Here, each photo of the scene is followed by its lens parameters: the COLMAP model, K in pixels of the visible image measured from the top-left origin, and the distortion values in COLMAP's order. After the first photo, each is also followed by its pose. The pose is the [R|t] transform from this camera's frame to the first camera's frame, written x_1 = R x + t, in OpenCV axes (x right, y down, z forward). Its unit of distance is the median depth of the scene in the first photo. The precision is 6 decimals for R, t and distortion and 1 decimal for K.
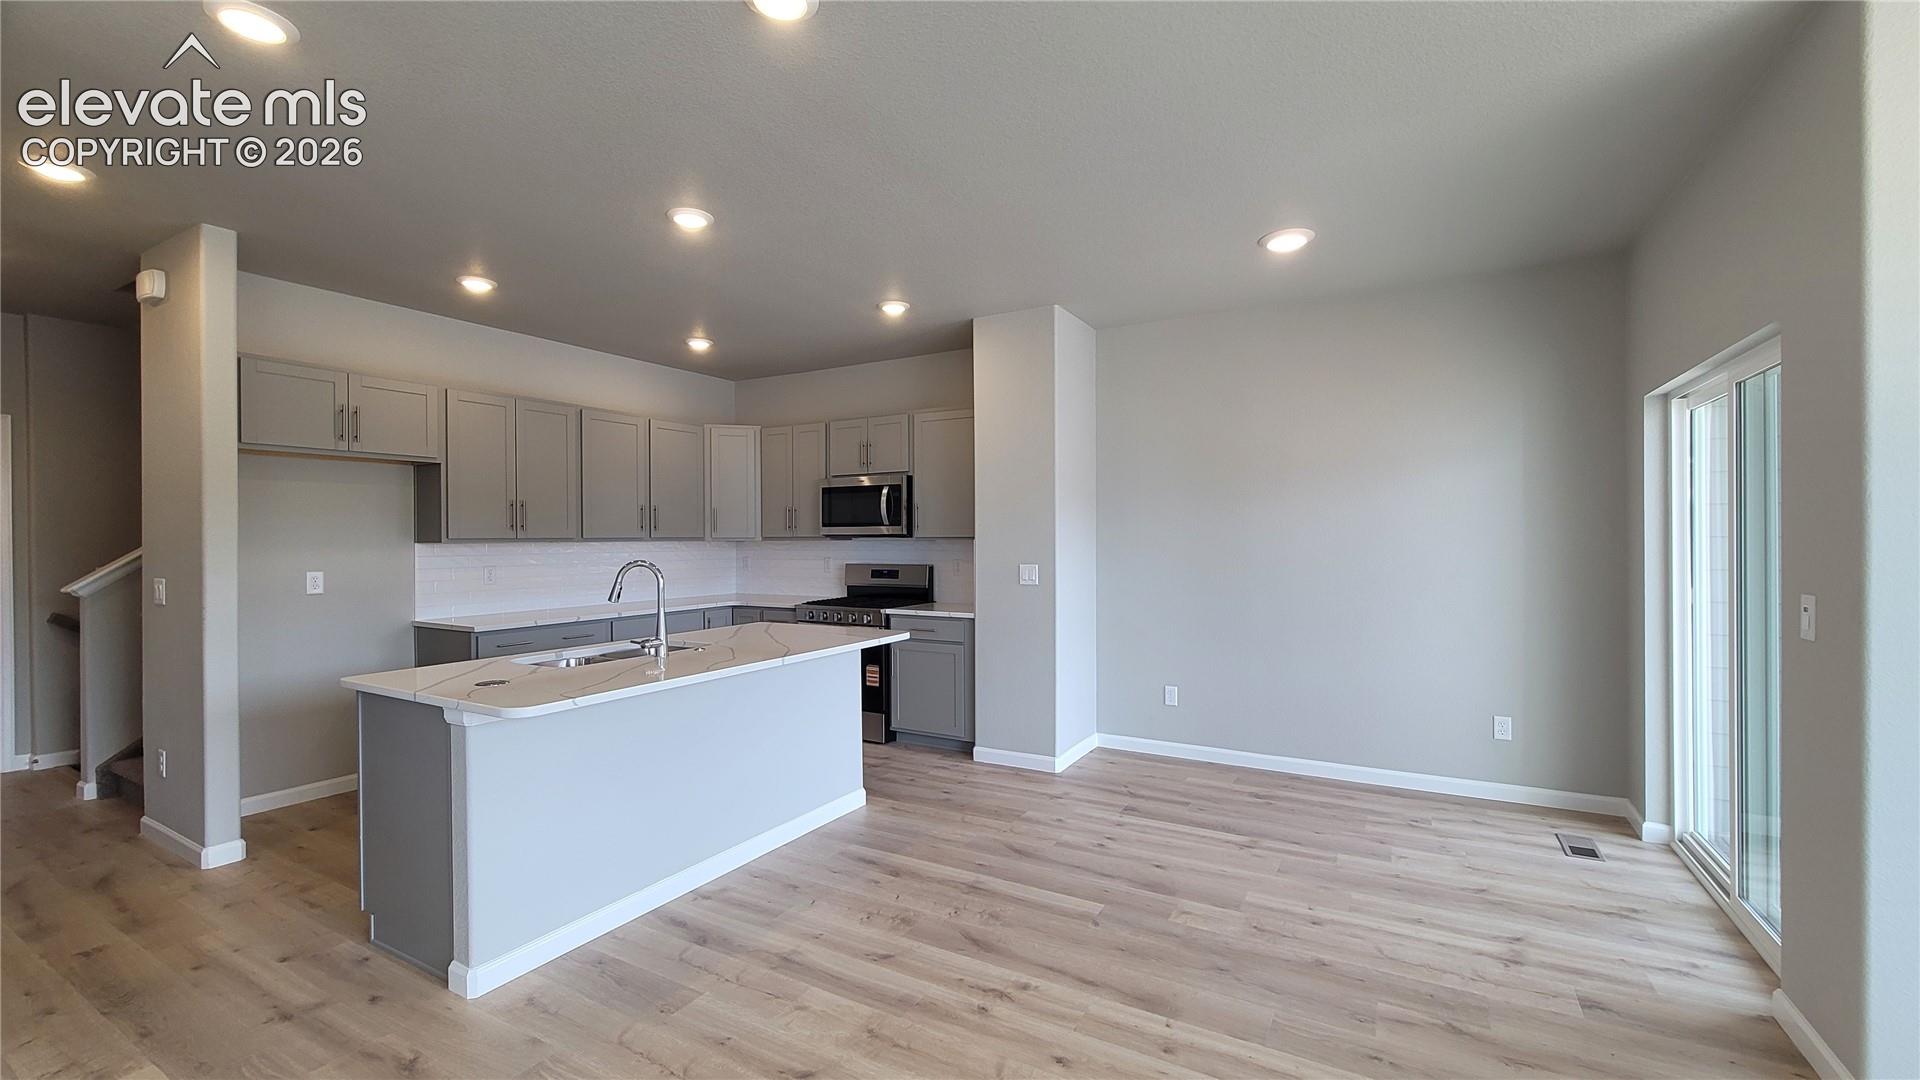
lens RADIAL K [[778.3, 0, 969.5], [0, 778.3, 539.9], [0, 0, 1]] dist [-0.000636, -0.000180]
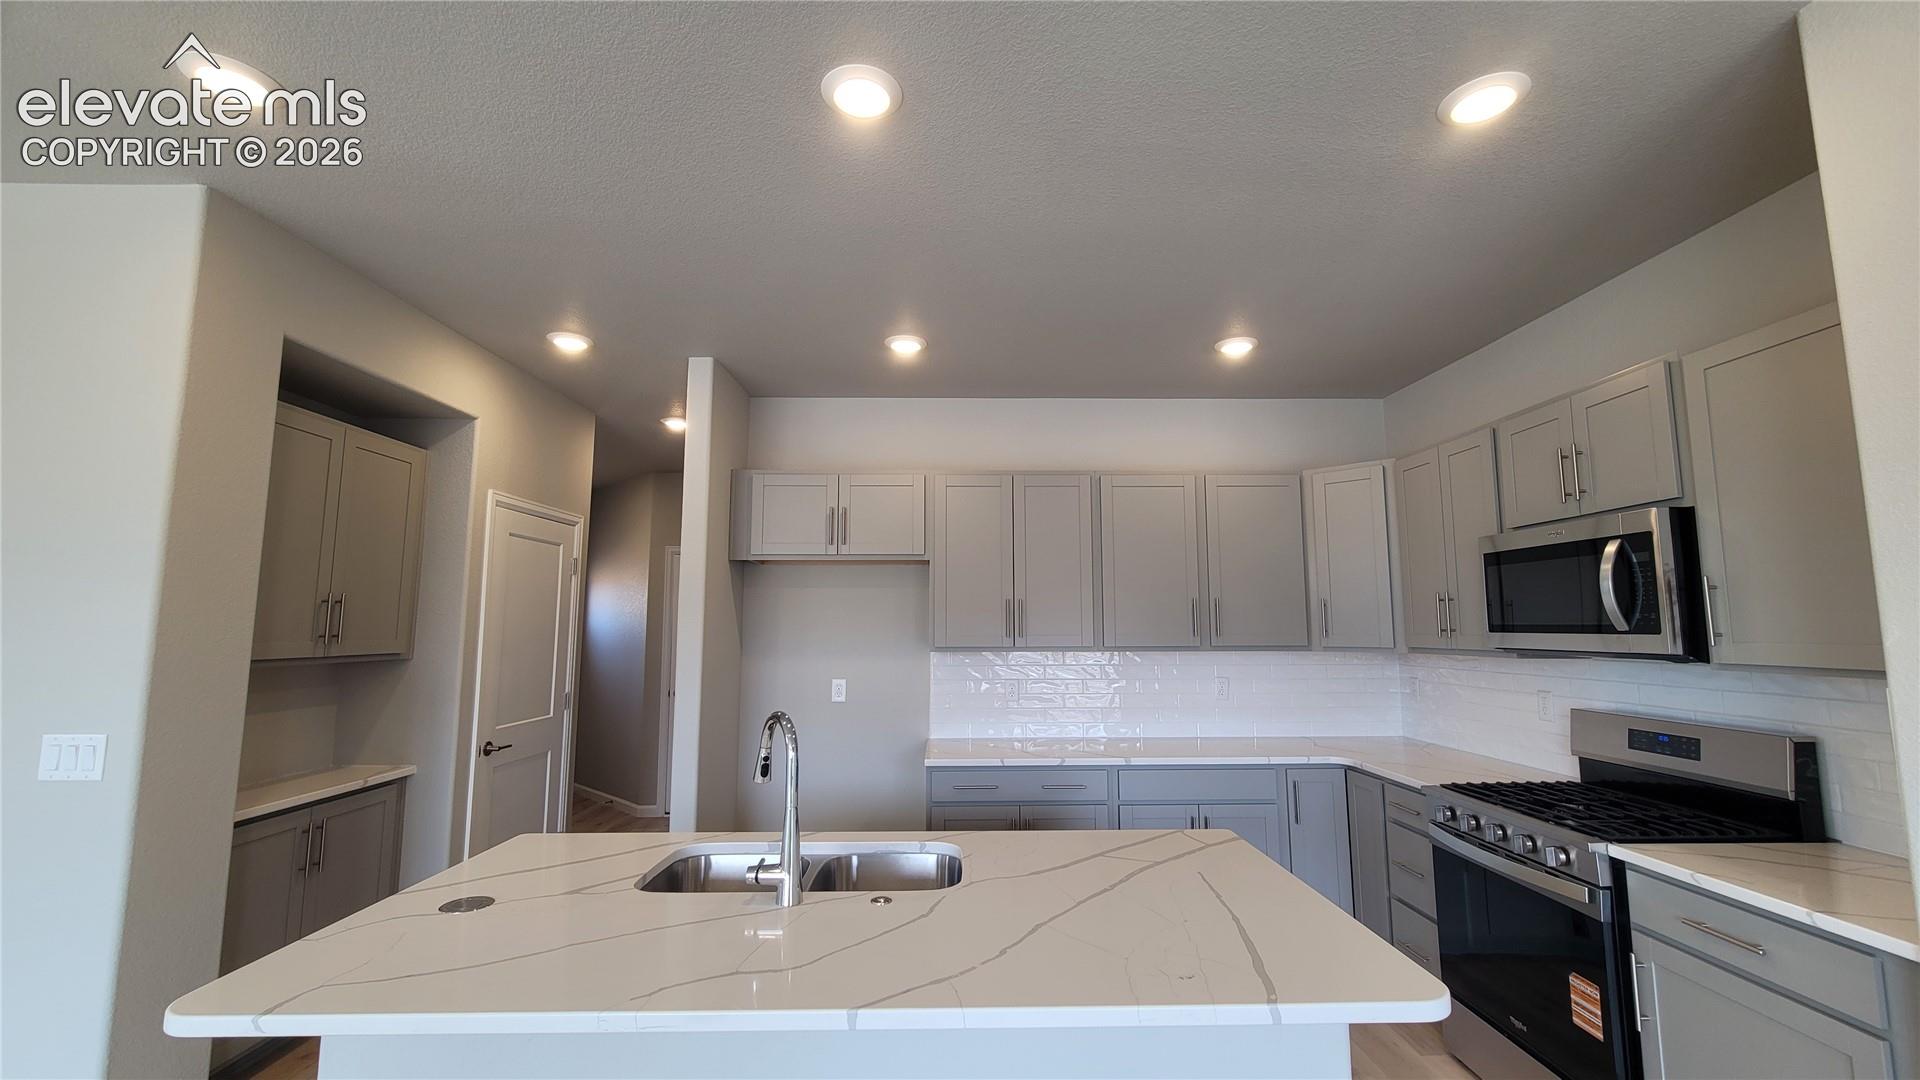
lens RADIAL K [[778.3, 0, 969.5], [0, 778.3, 539.9], [0, 0, 1]] dist [-0.000636, -0.000180]
pose [[0.507279, -0.093813, -0.856660, 0.078670], [-0.004914, 0.993726, -0.111733, -0.018760], [0.861768, 0.060890, 0.503636, 0.481219]]
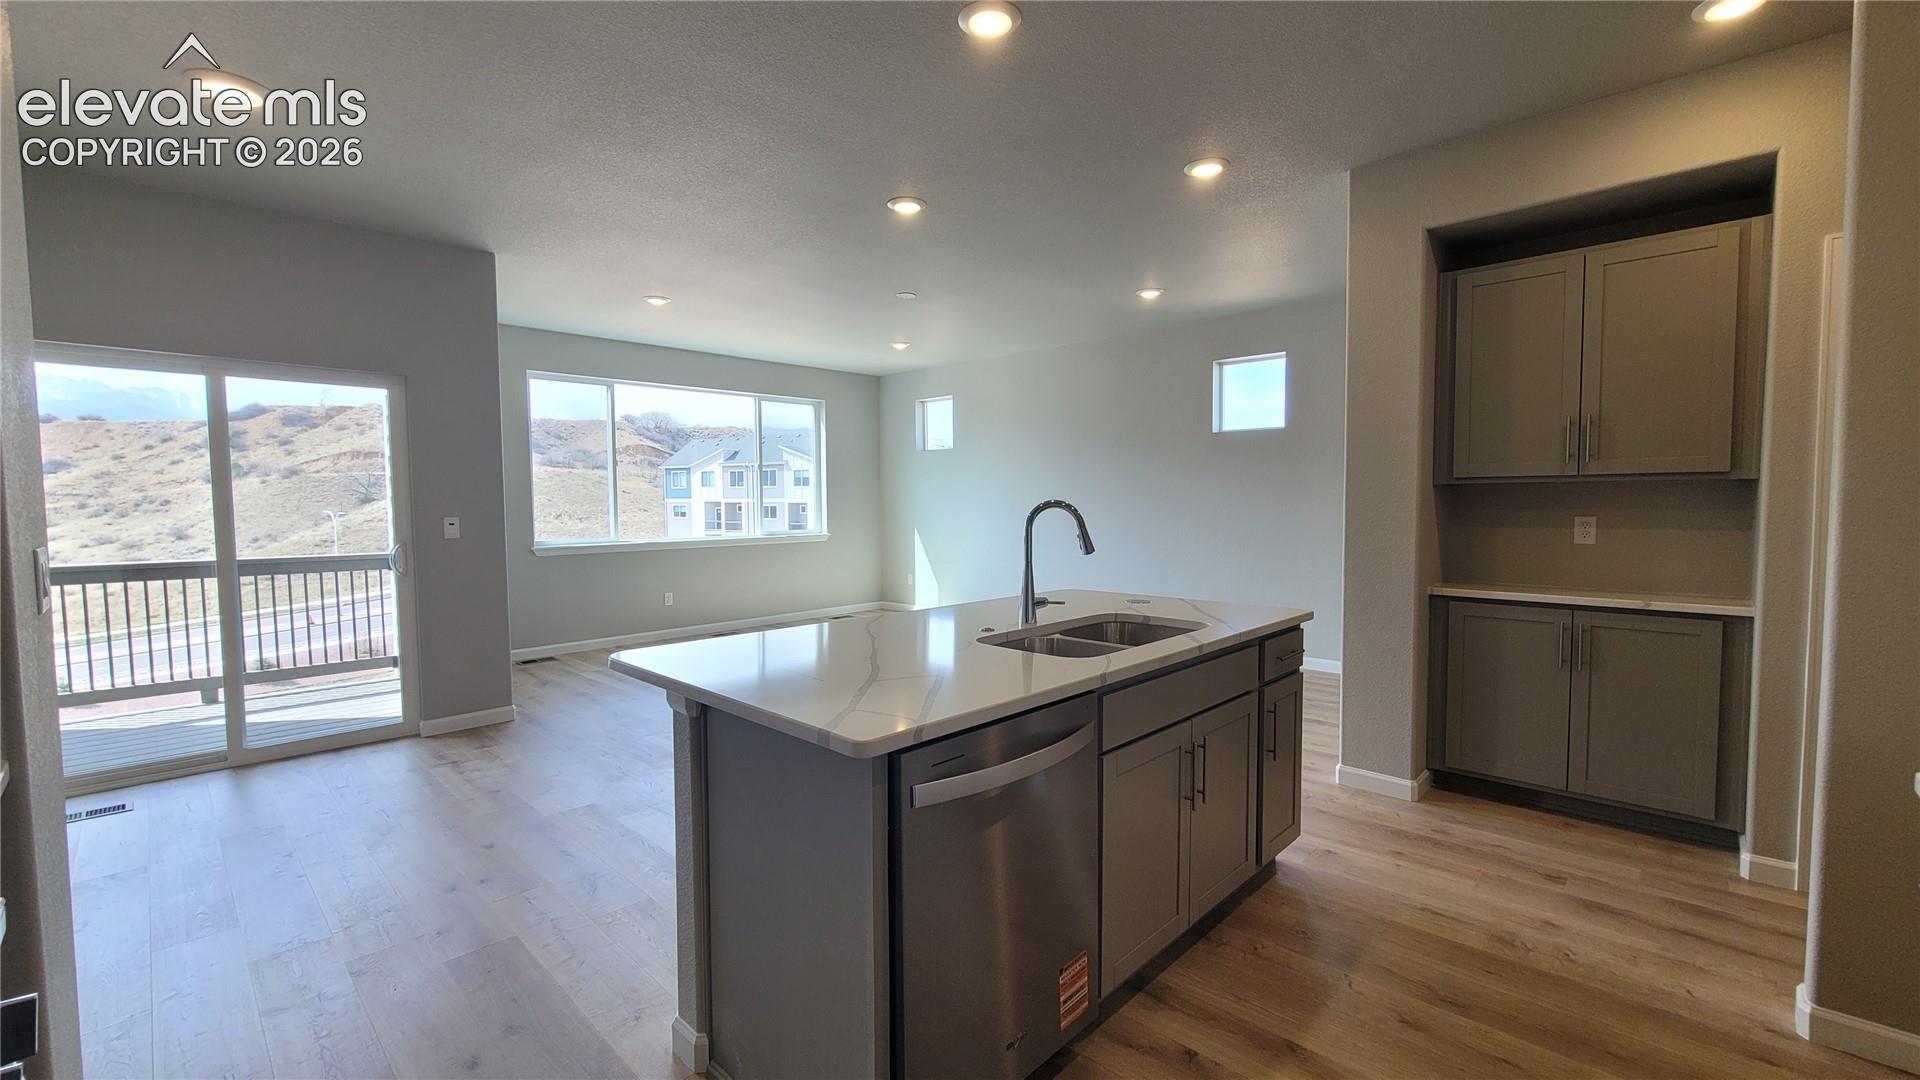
lens RADIAL K [[778.3, 0, 969.5], [0, 778.3, 539.9], [0, 0, 1]] dist [-0.000636, -0.000180]
pose [[-0.968515, -0.002025, 0.248945, -0.313047], [0.011110, 0.998619, 0.051347, 0.015627], [-0.248705, 0.052497, -0.967155, 1.035892]]
